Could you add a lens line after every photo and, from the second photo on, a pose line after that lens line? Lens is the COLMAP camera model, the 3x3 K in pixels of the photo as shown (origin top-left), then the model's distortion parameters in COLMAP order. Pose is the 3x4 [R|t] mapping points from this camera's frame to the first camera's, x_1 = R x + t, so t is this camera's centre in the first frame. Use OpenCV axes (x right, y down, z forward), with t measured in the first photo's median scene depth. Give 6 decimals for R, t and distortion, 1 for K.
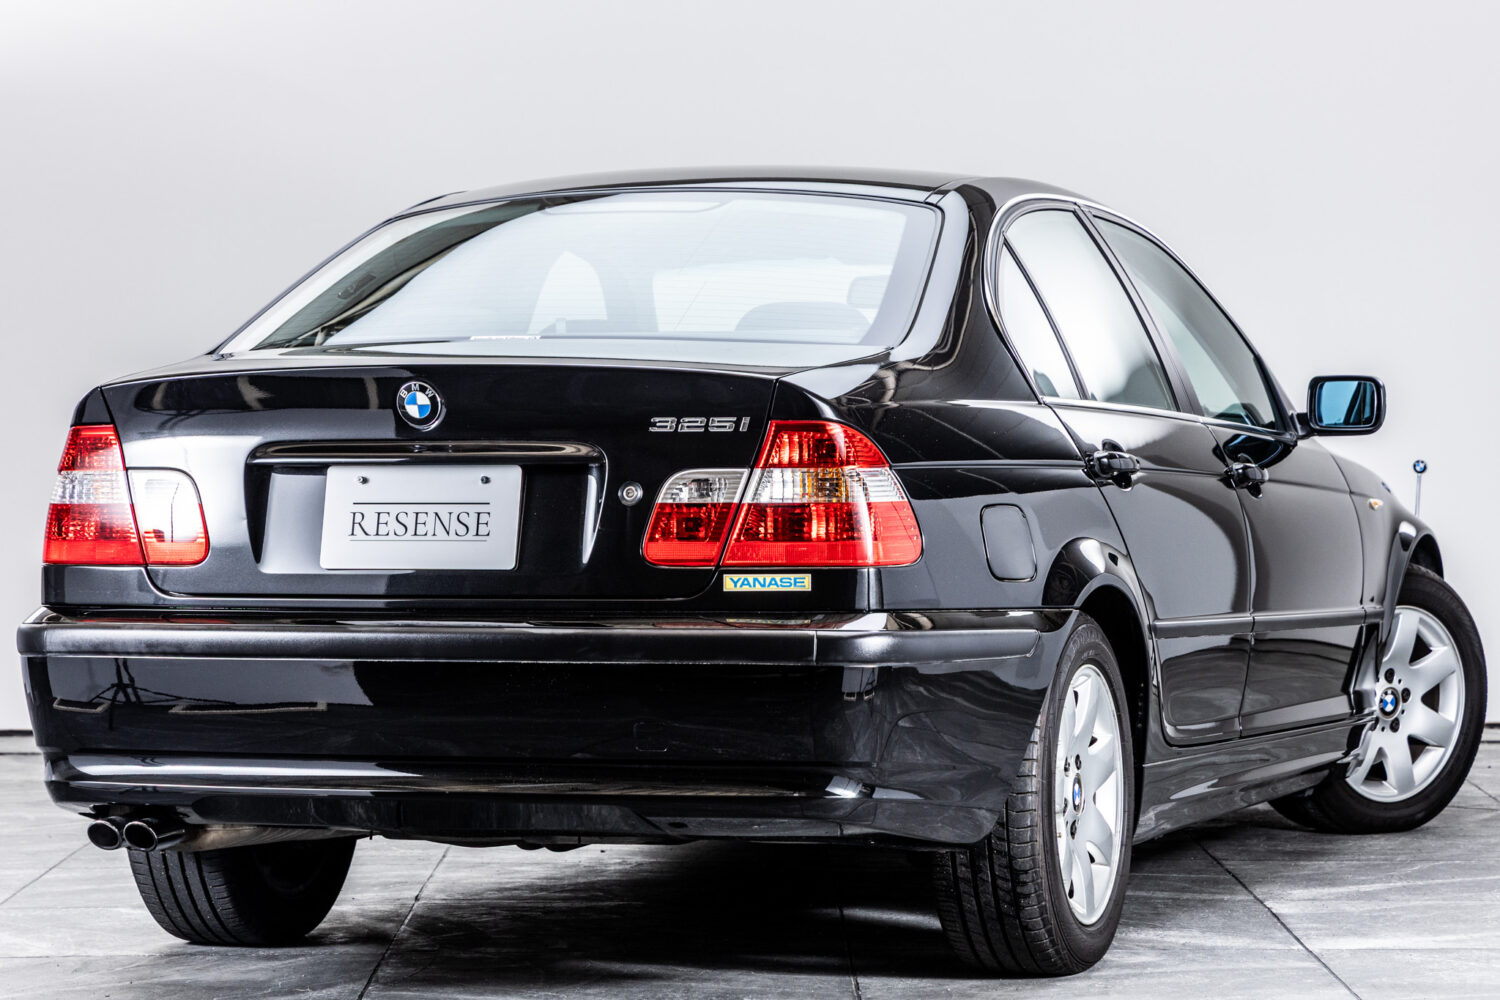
lens RADIAL K [[4643.1, 0, 750.0], [0, 4643.1, 500.0], [0, 0, 1]] dist [-0.014498, -1.954256]
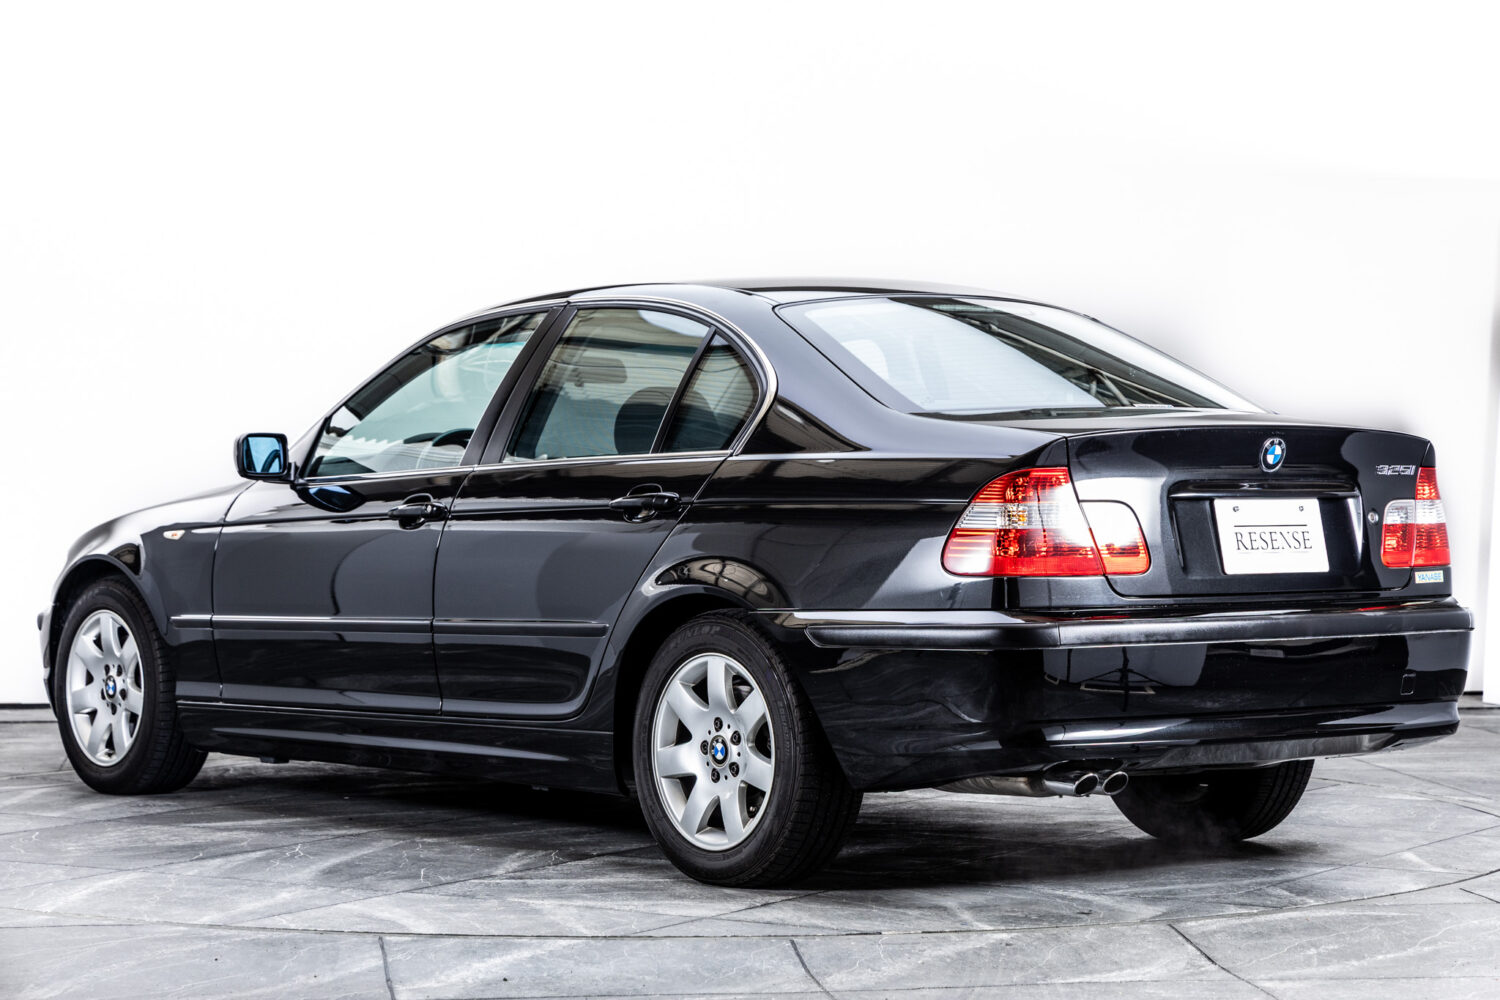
lens RADIAL K [[3678.1, 0, 750.0], [0, 3678.1, 500.0], [0, 0, 1]] dist [0.127577, -0.098133]
pose [[0.515432, 0.000728, 0.856930, -1.101952], [0.009506, 0.999933, -0.006567, -0.001194], [-0.856878, 0.011531, 0.515391, 0.568412]]
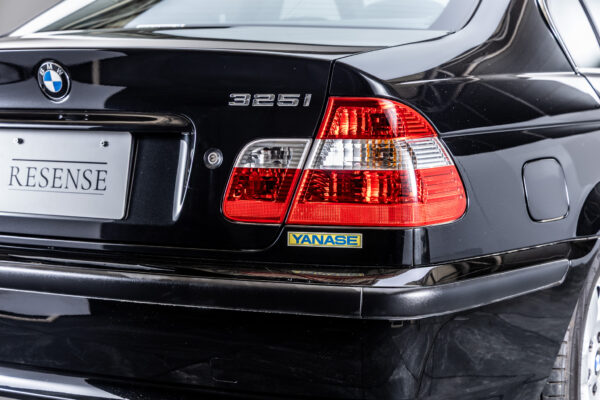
lens RADIAL K [[1253.1, 0, 300.0], [0, 1253.1, 200.0], [0, 0, 1]] dist [0.001436, 0.179039]
pose [[0.986996, 0.016162, -0.159933, 0.046123], [-0.000394, 0.995173, 0.098131, -0.021852], [0.160747, -0.096791, 0.982238, 0.686210]]
